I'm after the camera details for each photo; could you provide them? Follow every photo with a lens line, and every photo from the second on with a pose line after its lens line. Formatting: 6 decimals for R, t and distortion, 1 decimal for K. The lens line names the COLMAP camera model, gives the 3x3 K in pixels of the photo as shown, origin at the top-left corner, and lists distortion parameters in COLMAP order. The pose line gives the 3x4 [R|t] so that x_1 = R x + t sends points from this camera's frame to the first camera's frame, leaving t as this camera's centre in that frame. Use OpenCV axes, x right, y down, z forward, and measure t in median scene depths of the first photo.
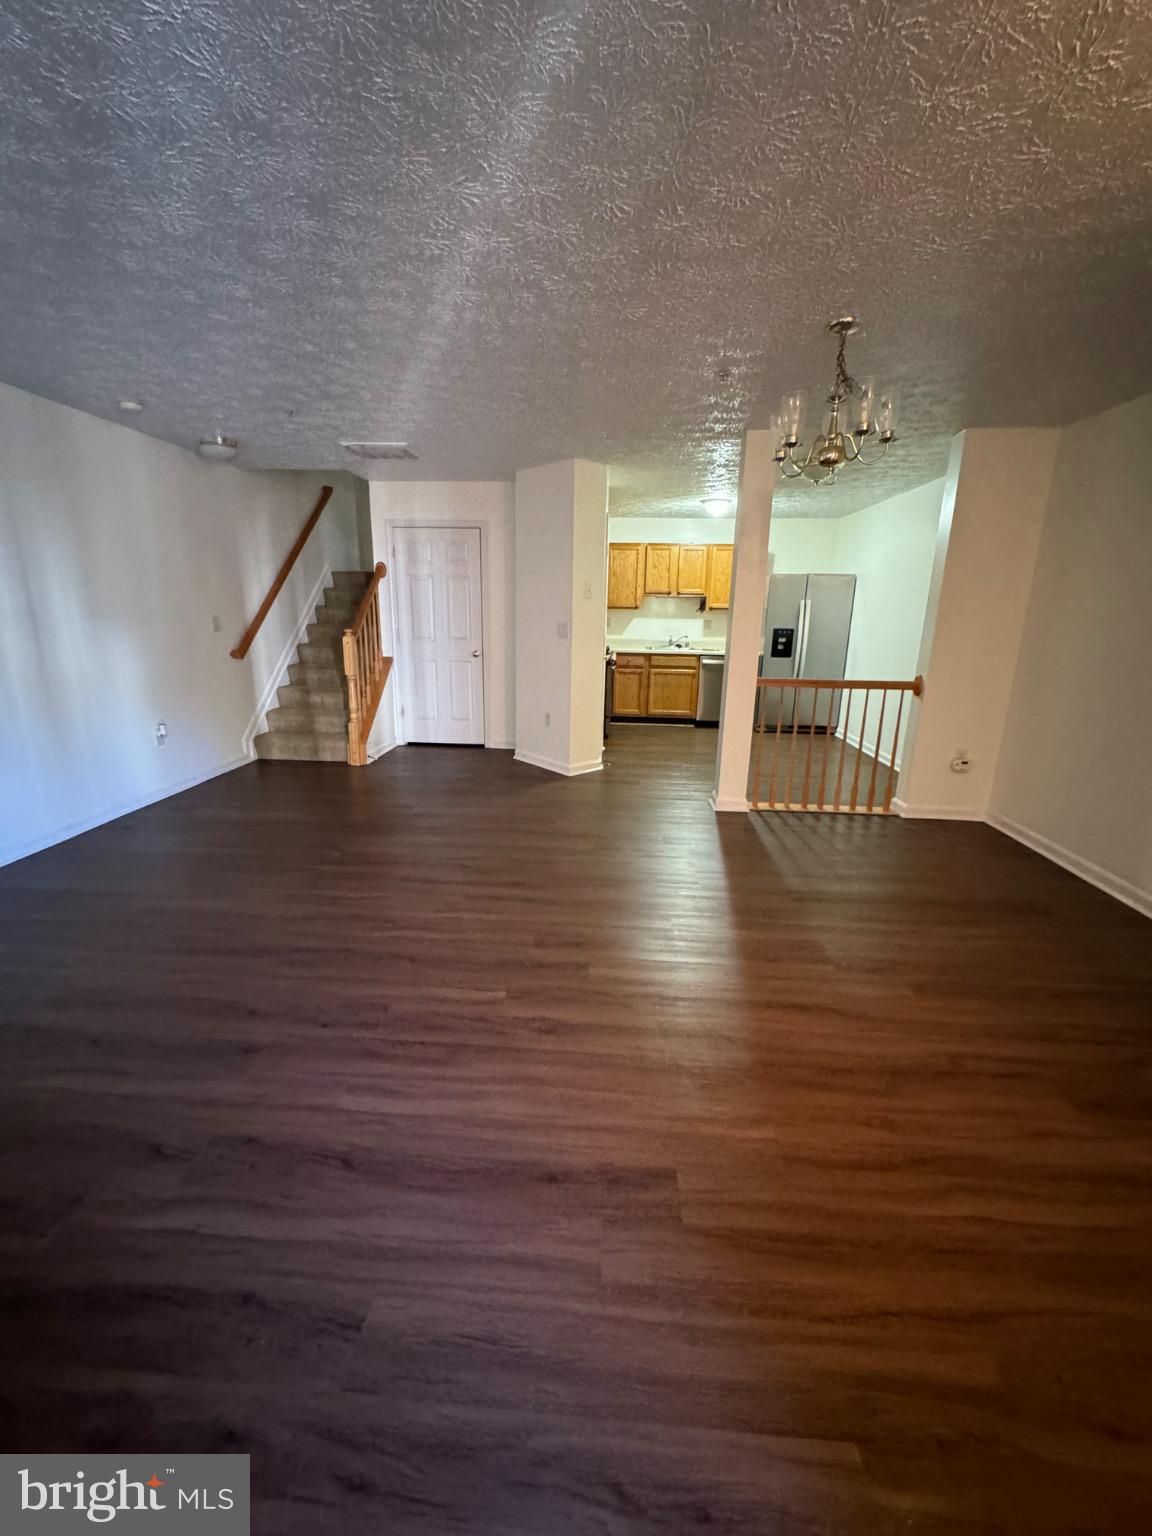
lens RADIAL K [[615.0, 0, 576.0], [0, 615.0, 768.0], [0, 0, 1]] dist [-0.000465, 0.000004]
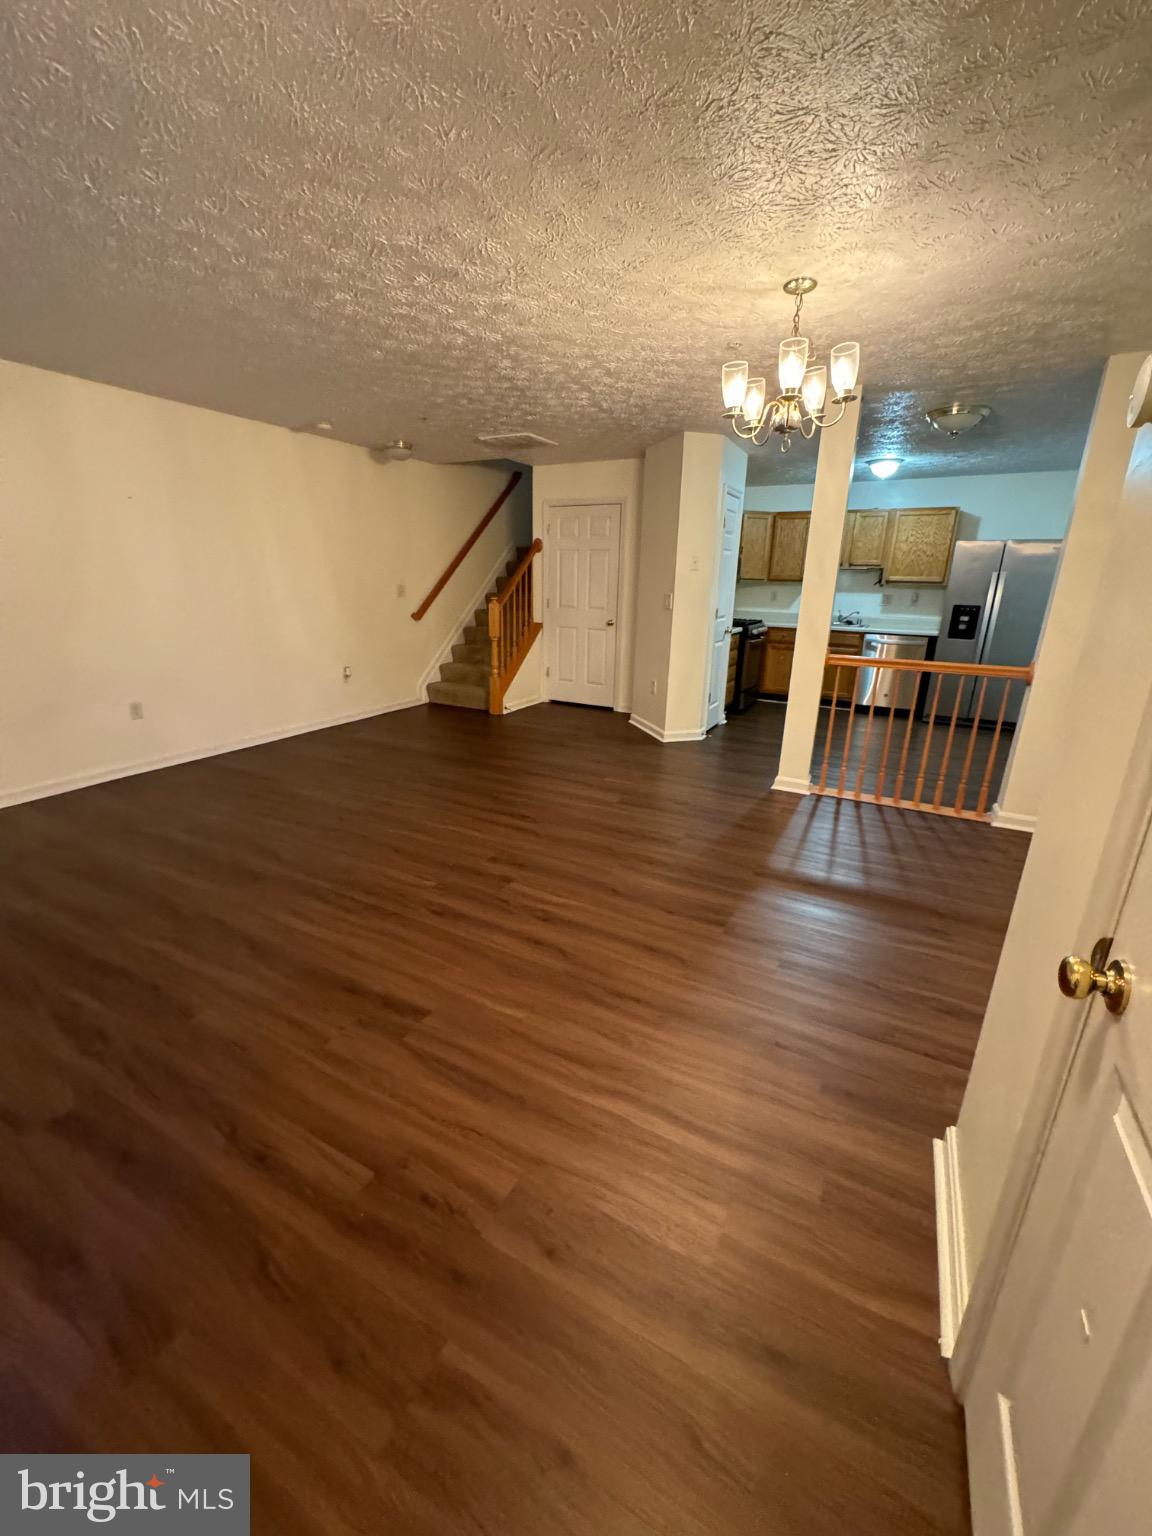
lens RADIAL K [[616.7, 0, 574.4], [0, 616.7, 766.6], [0, 0, 1]] dist [-0.000182, -0.000042]
pose [[0.909533, 0.123656, -0.396812, 0.321381], [-0.108800, 0.992261, 0.059832, 0.009356], [0.401140, -0.011246, 0.915948, -0.025054]]
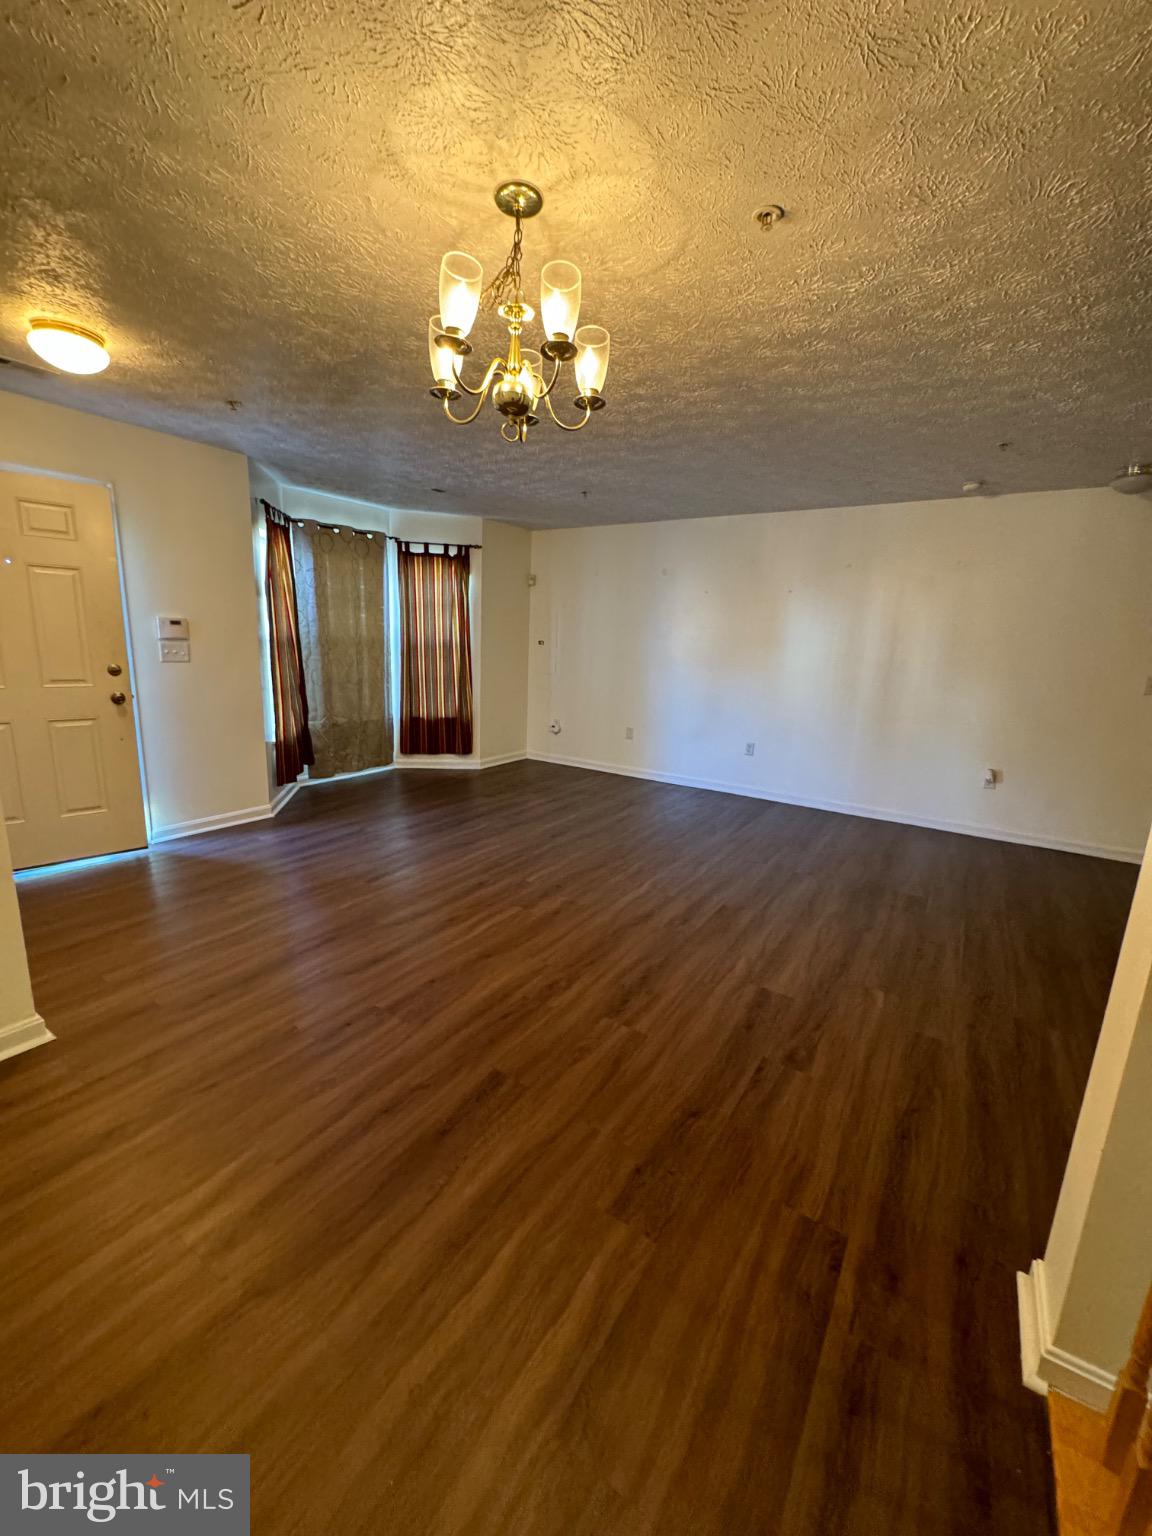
lens RADIAL K [[615.0, 0, 576.0], [0, 615.0, 768.0], [0, 0, 1]] dist [-0.000465, 0.000004]
pose [[-0.505074, 0.143788, -0.851014, 0.567788], [-0.261061, 0.914384, 0.309434, -0.209460], [0.822647, 0.378453, -0.424294, 0.847938]]
